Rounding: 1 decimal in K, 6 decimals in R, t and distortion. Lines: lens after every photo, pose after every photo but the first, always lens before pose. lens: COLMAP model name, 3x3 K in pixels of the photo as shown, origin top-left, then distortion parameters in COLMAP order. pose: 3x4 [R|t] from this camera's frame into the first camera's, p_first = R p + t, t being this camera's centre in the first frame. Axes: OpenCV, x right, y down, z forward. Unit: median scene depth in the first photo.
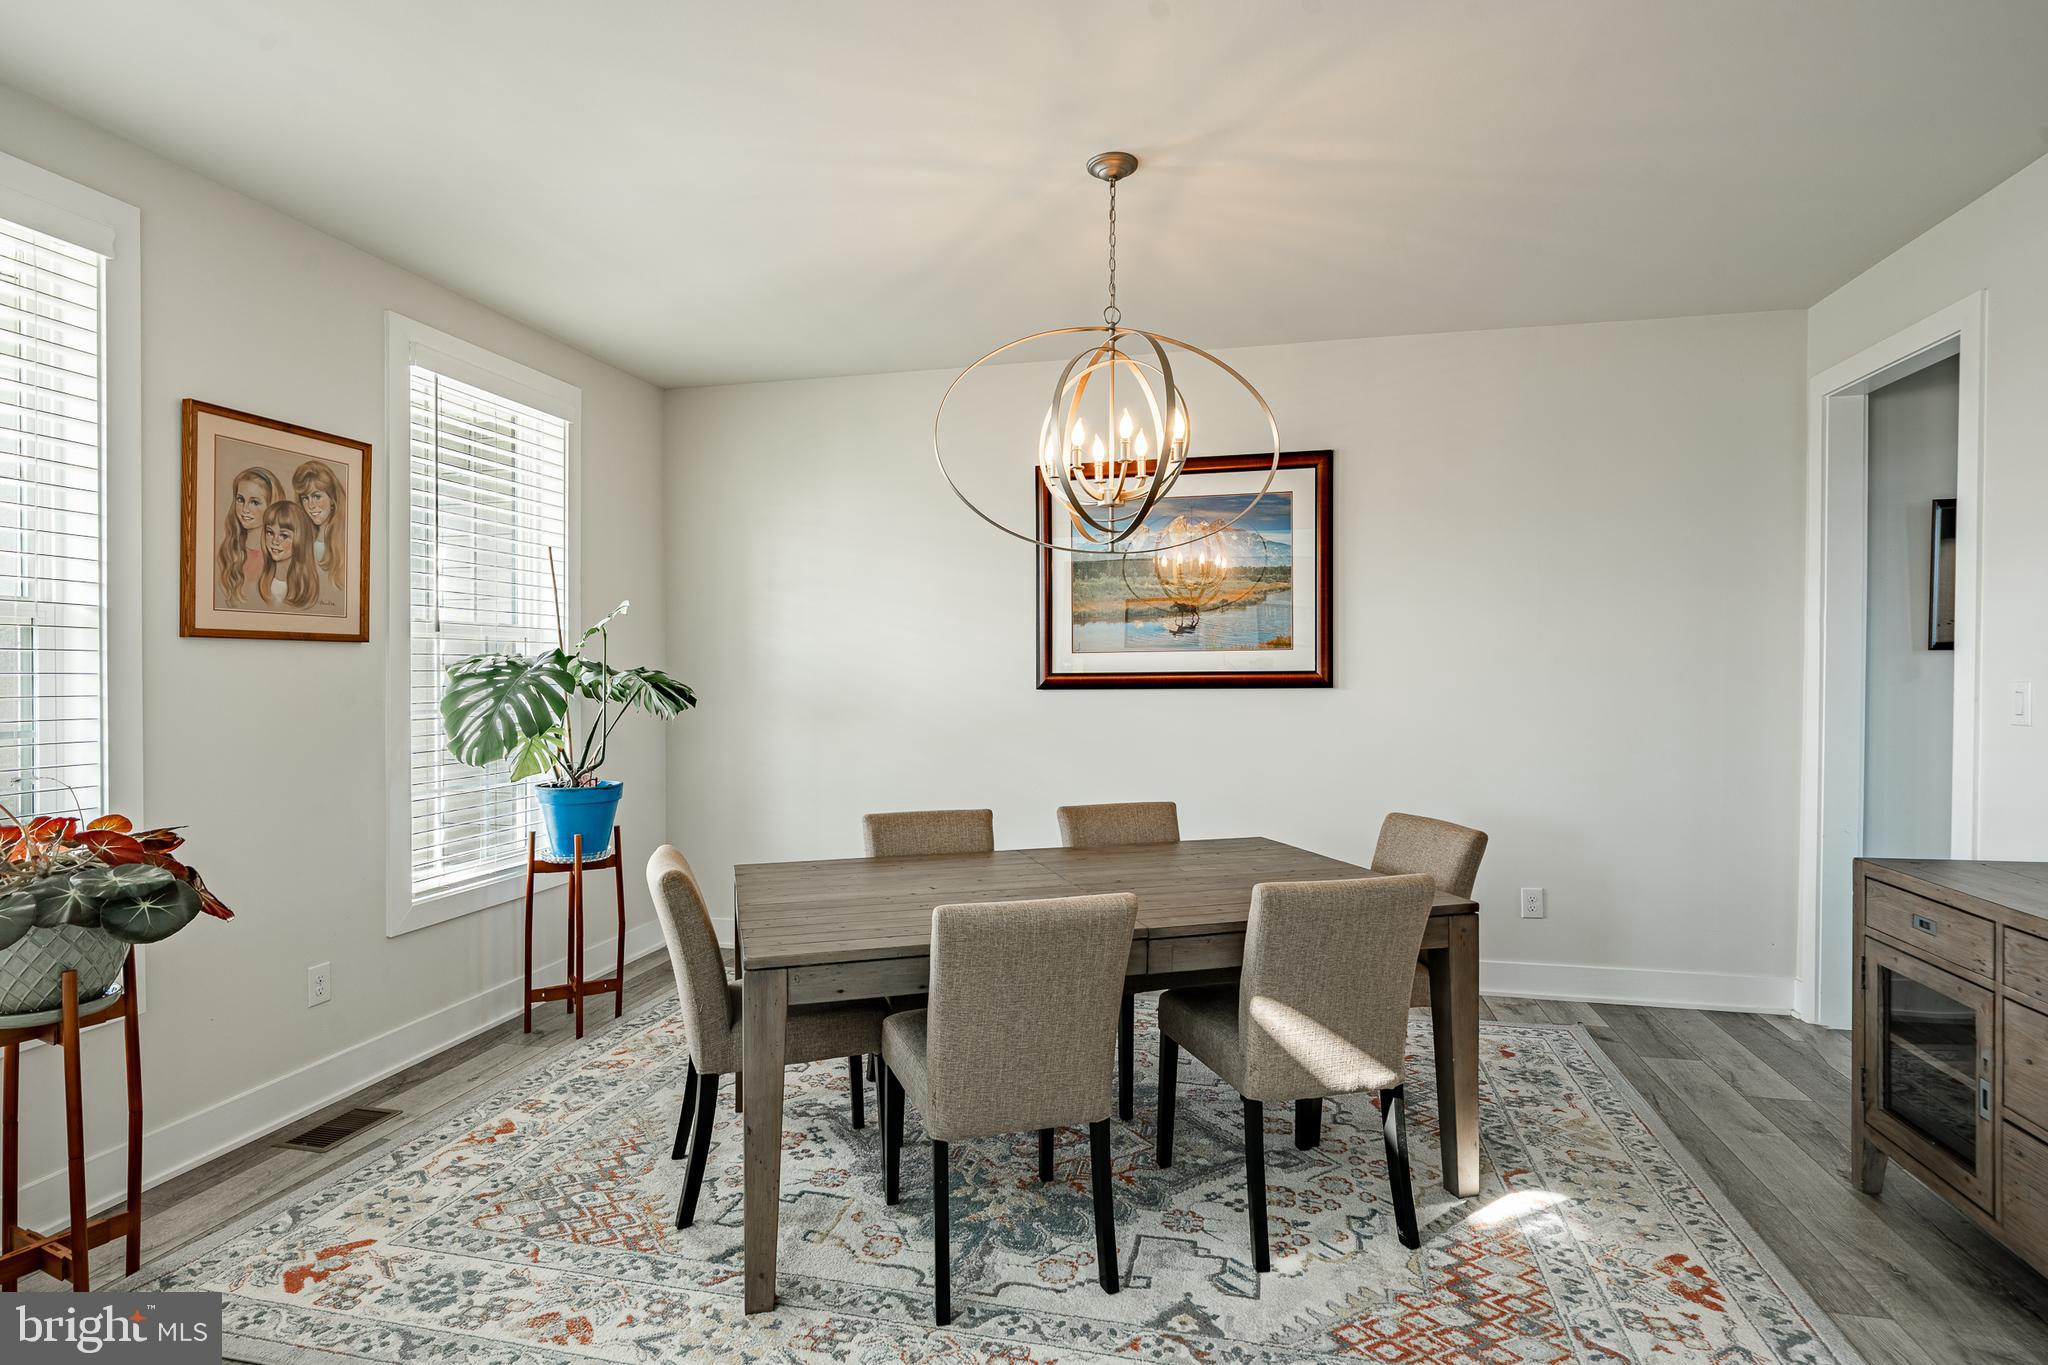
lens RADIAL K [[1040.1, 0, 1024.0], [0, 1040.1, 682.5], [0, 0, 1]] dist [-0.000505, 0.000047]
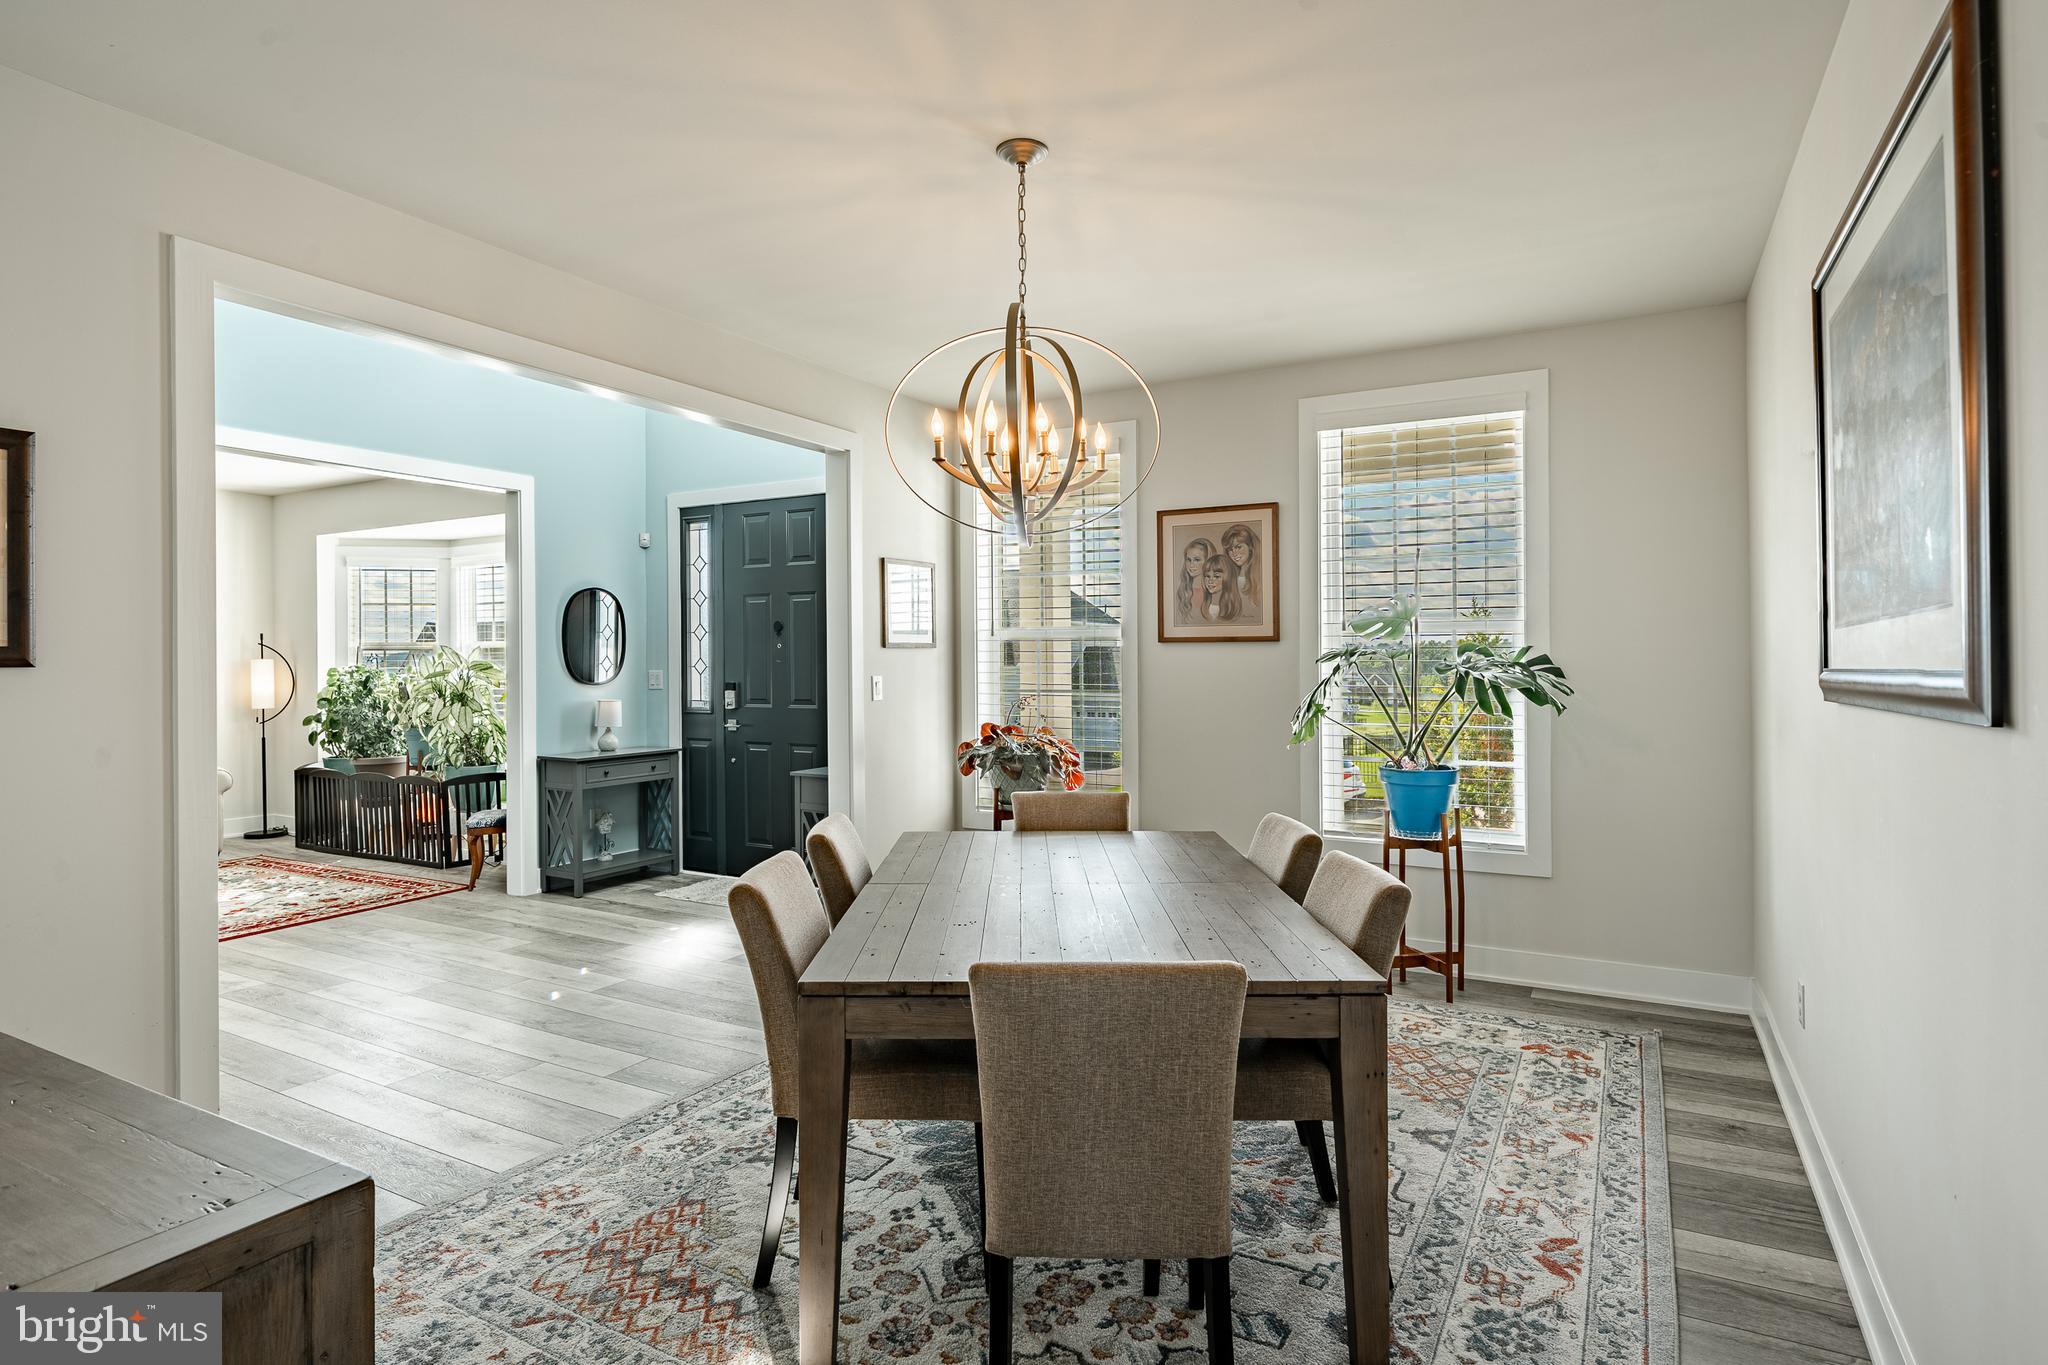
lens RADIAL K [[1067.1, 0, 1002.4], [0, 1067.1, 656.9], [0, 0, 1]] dist [-0.001200, 0.000776]
pose [[-0.283756, 0.000553, -0.958896, 1.003802], [-0.009644, 0.999948, 0.003430, -0.021147], [0.958848, 0.010221, -0.283736, 1.205978]]
